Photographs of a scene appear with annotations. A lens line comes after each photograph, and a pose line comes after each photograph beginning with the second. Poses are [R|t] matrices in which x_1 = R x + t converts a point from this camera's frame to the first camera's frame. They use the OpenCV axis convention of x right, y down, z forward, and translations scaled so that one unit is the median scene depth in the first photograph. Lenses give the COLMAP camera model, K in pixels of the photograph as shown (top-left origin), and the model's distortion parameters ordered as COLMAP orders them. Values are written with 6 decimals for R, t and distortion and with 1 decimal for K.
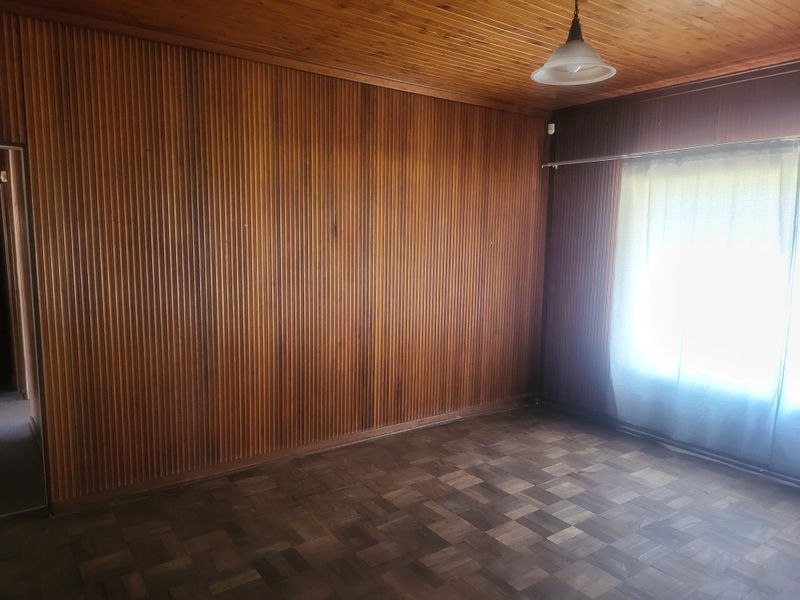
lens RADIAL K [[562.8, 0, 399.6], [0, 562.8, 303.1], [0, 0, 1]] dist [0.043678, -0.048109]
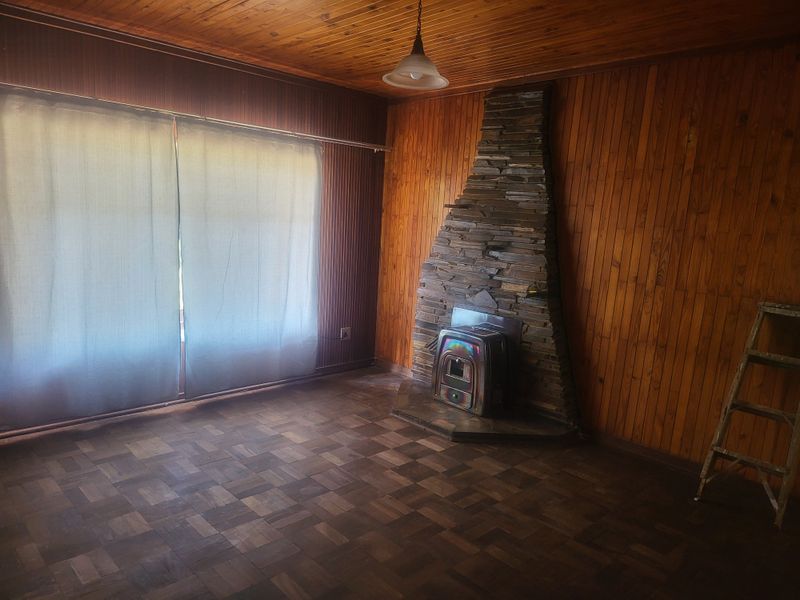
lens RADIAL K [[562.8, 0, 399.6], [0, 562.8, 299.5], [0, 0, 1]] dist [0.043678, -0.048109]
pose [[-0.140646, -0.166994, 0.975875, -0.568522], [0.061011, 0.982337, 0.176893, -0.096396], [-0.988178, 0.084418, -0.127973, 0.732308]]
